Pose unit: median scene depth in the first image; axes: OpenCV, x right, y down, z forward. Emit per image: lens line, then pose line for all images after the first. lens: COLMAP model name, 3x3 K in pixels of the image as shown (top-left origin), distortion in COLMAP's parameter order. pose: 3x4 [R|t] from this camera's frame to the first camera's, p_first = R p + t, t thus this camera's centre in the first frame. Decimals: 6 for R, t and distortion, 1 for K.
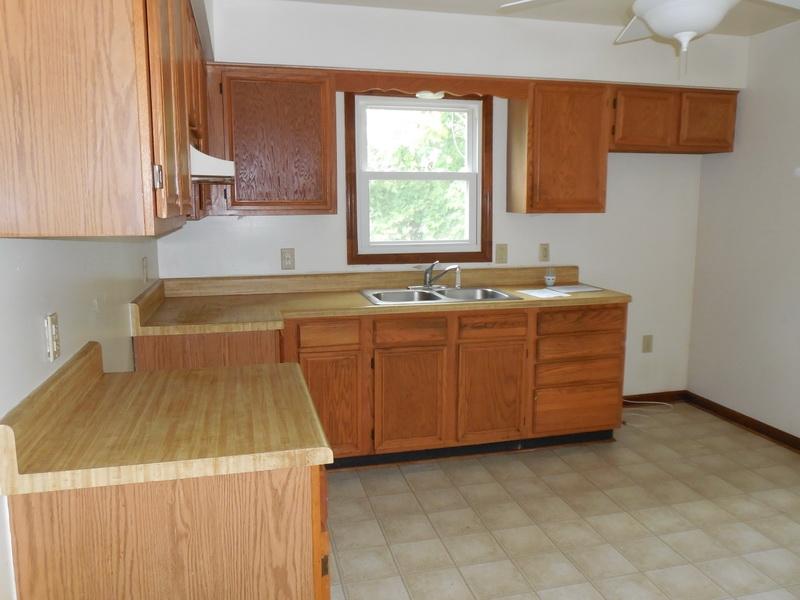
lens RADIAL K [[634.5, 0, 402.5], [0, 634.5, 304.4], [0, 0, 1]] dist [-0.007696, -0.010066]
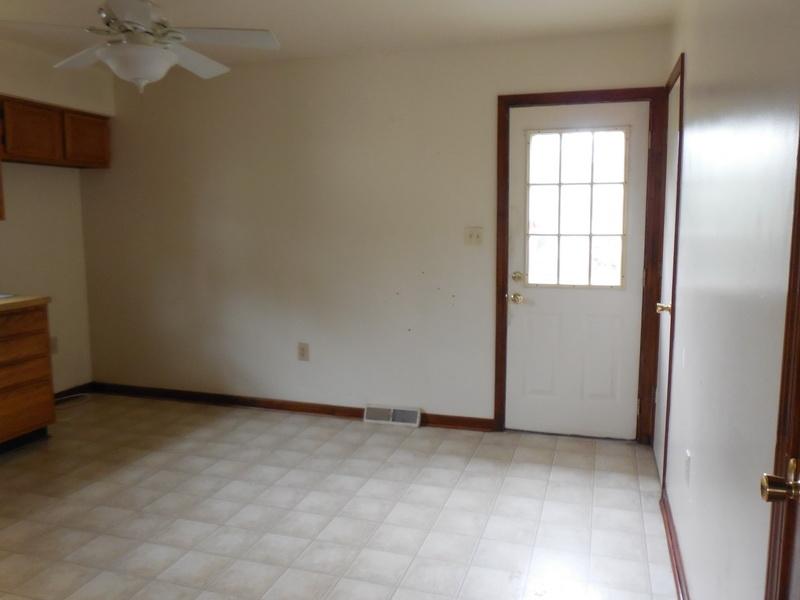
lens RADIAL K [[634.5, 0, 401.0], [0, 634.5, 297.8], [0, 0, 1]] dist [-0.007696, -0.010066]
pose [[0.539070, -0.102105, 0.836049, -0.207100], [0.129532, 0.990866, 0.037493, 0.024384], [-0.832241, 0.088084, 0.547372, -0.075293]]
